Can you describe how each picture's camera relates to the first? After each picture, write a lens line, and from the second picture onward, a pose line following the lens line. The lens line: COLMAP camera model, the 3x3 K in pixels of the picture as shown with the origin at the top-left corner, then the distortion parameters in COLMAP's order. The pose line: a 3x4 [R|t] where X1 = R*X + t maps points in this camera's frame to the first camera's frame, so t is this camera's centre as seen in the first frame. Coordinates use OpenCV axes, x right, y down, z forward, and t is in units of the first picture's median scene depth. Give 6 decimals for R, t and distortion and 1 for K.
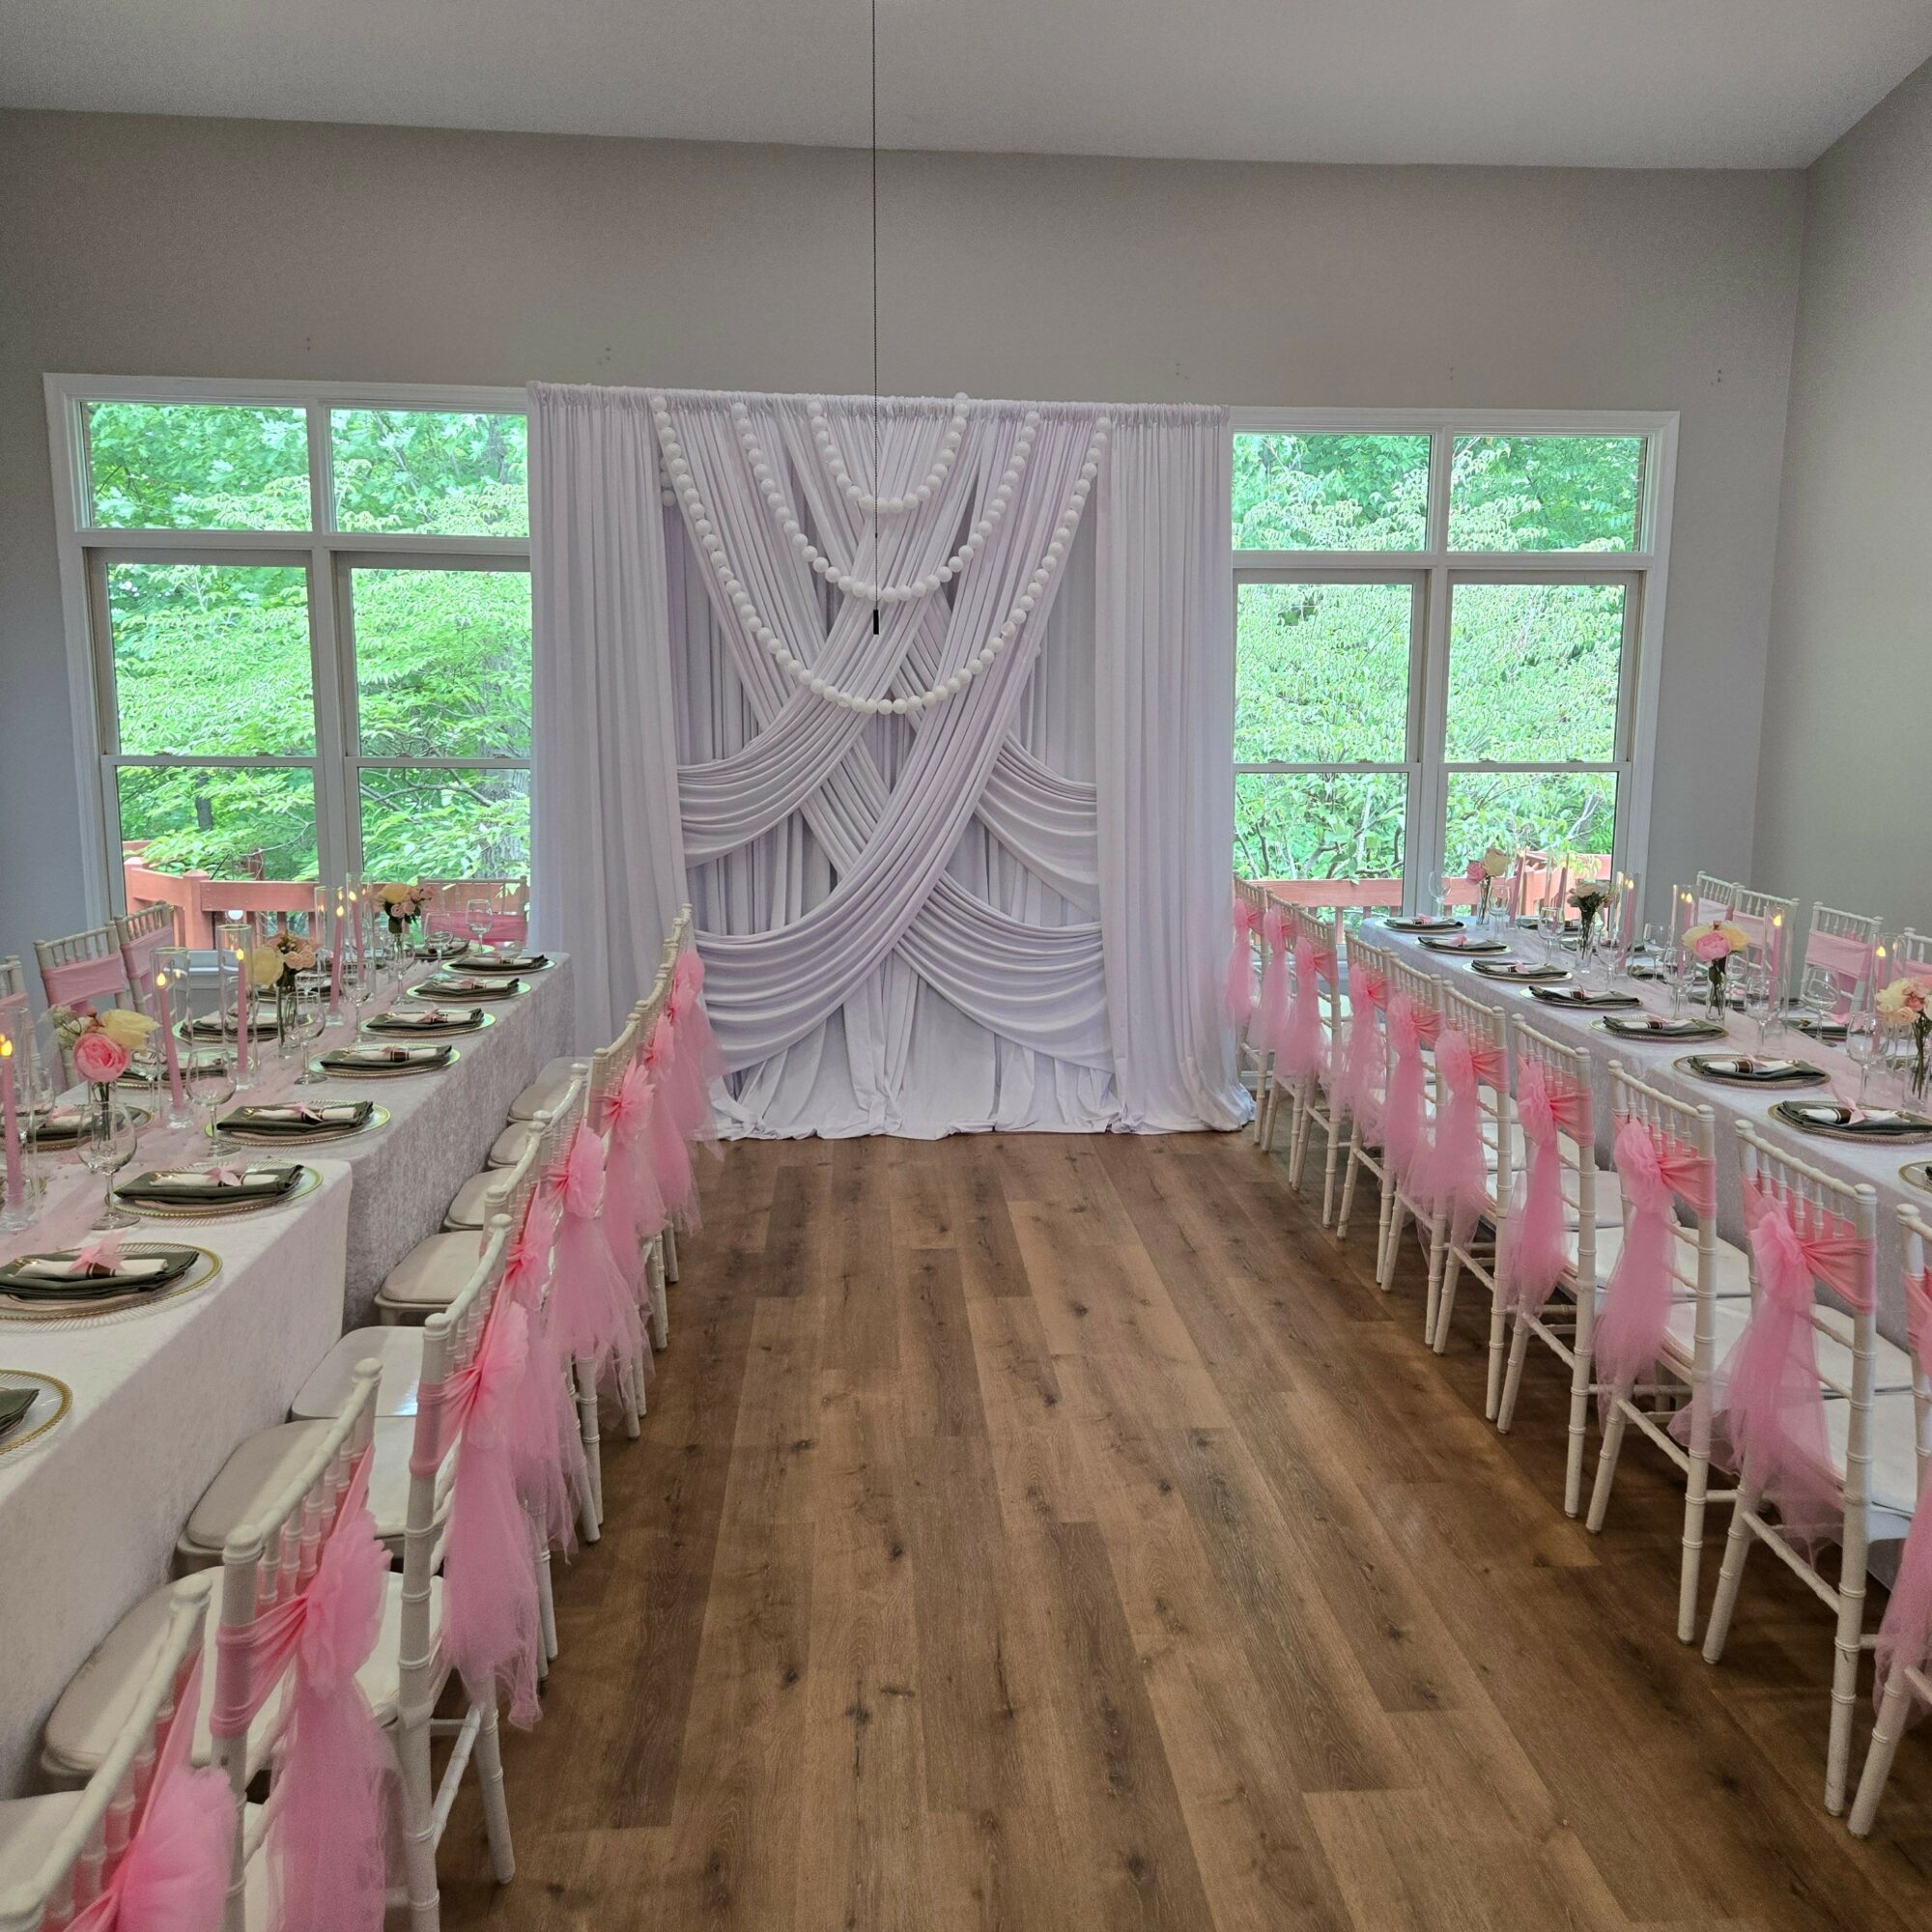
lens RADIAL K [[1750.3, 0, 1013.9], [0, 1750.3, 958.4], [0, 0, 1]] dist [0.089866, -0.116826]
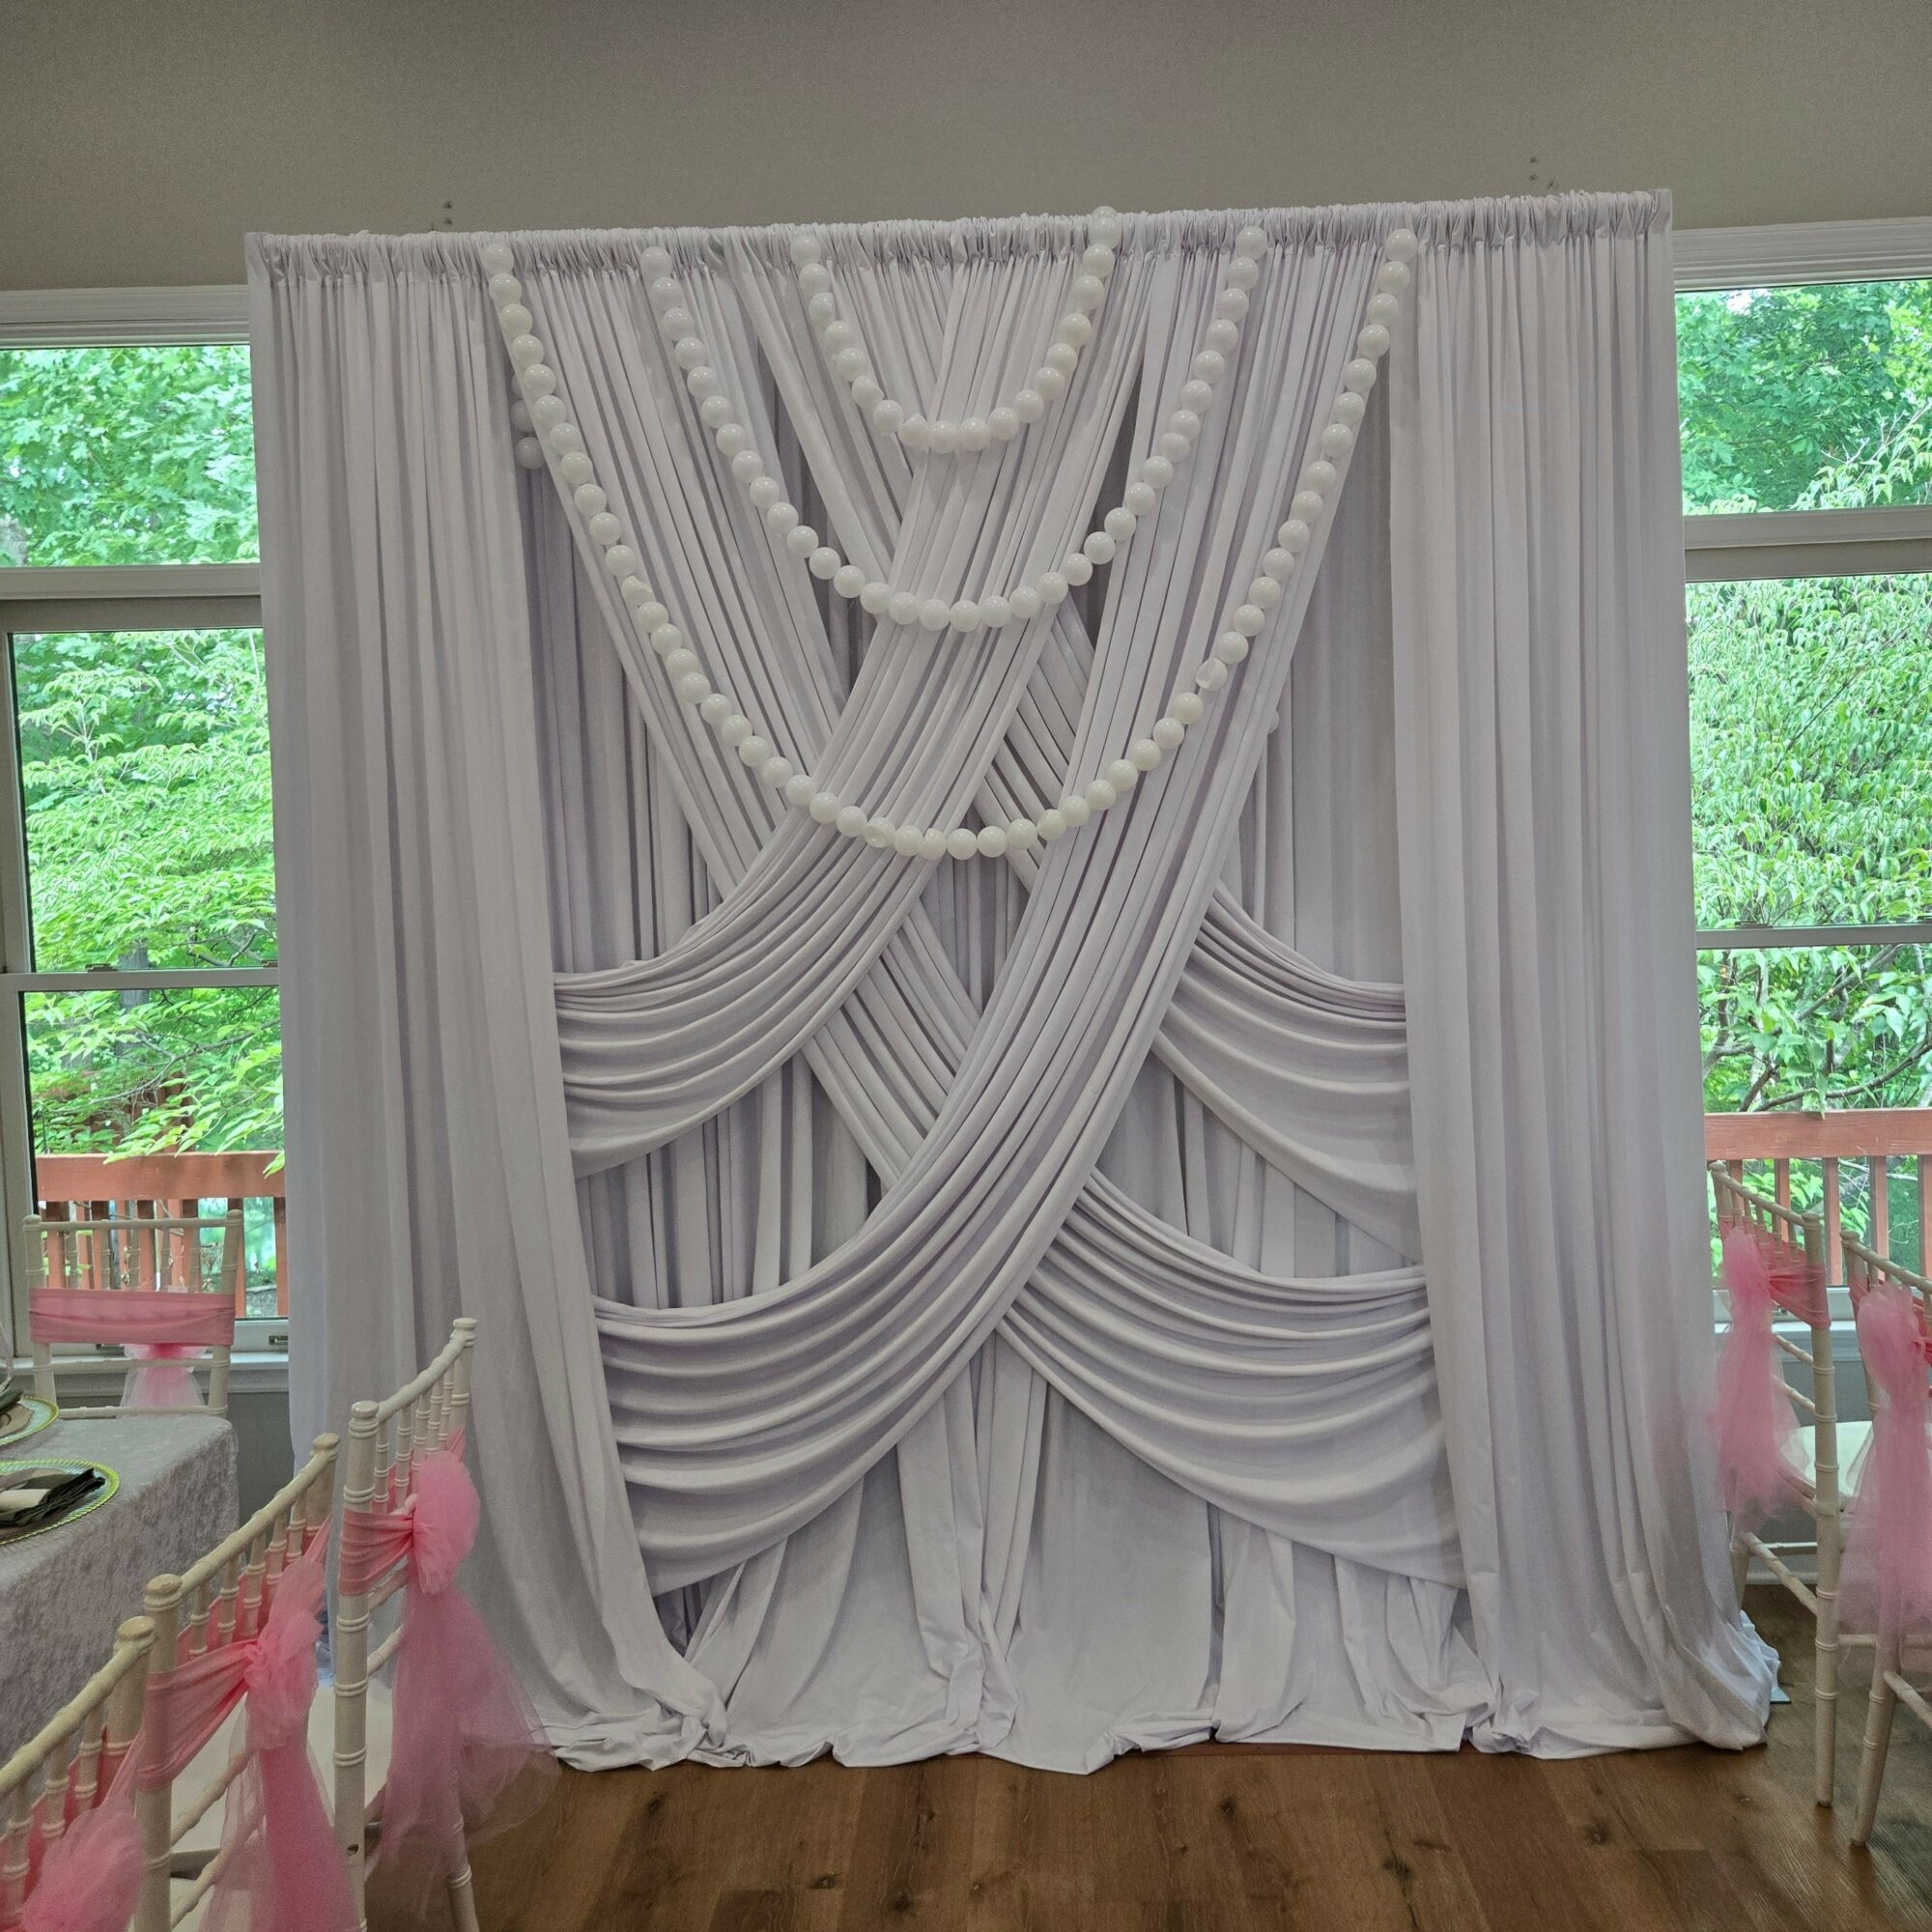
lens RADIAL K [[1750.3, 0, 1013.9], [0, 1750.3, 958.4], [0, 0, 1]] dist [0.089866, -0.116826]
pose [[0.993087, -0.029175, -0.113699, -0.004564], [0.018946, 0.995759, -0.090024, -0.067280], [0.115844, 0.087247, 0.989428, 0.522413]]
